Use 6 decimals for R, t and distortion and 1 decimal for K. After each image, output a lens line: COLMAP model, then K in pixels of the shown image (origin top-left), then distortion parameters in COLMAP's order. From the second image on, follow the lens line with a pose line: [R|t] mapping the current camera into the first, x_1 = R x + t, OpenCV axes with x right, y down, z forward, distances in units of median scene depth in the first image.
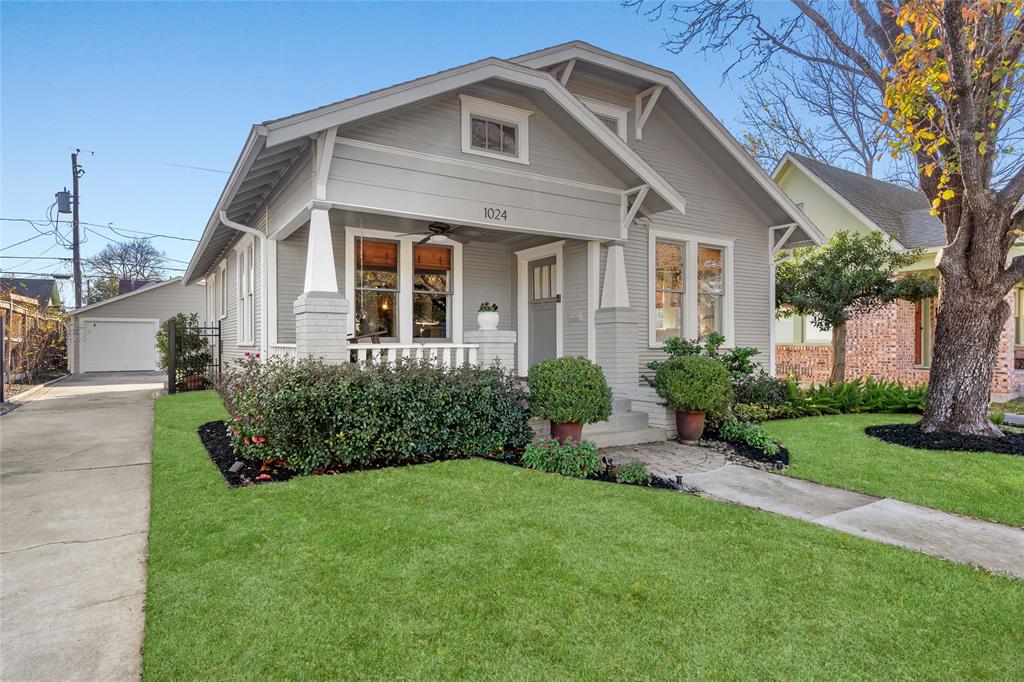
lens RADIAL K [[460.3, 0, 512.0], [0, 460.3, 341.0], [0, 0, 1]] dist [-0.000090, -0.000364]
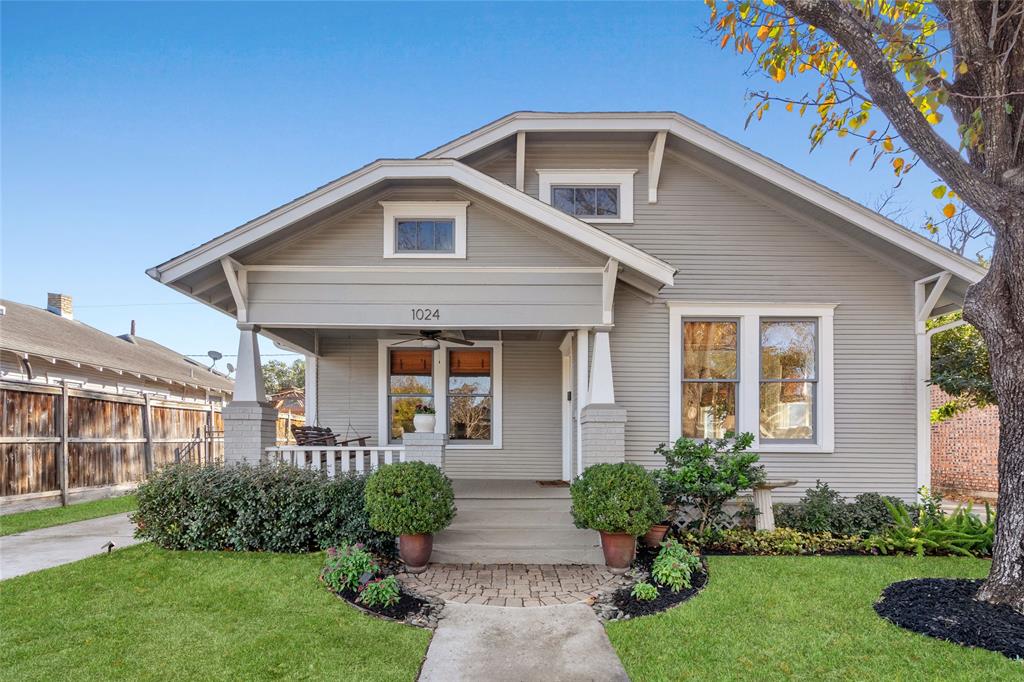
lens RADIAL K [[456.2, 0, 511.8], [0, 456.2, 439.5], [0, 0, 1]] dist [0.000767, -0.000035]
pose [[0.906451, -0.002363, -0.422304, 0.535518], [0.001173, 0.999995, -0.003077, -0.005202], [0.422309, 0.002294, 0.906449, 0.191512]]
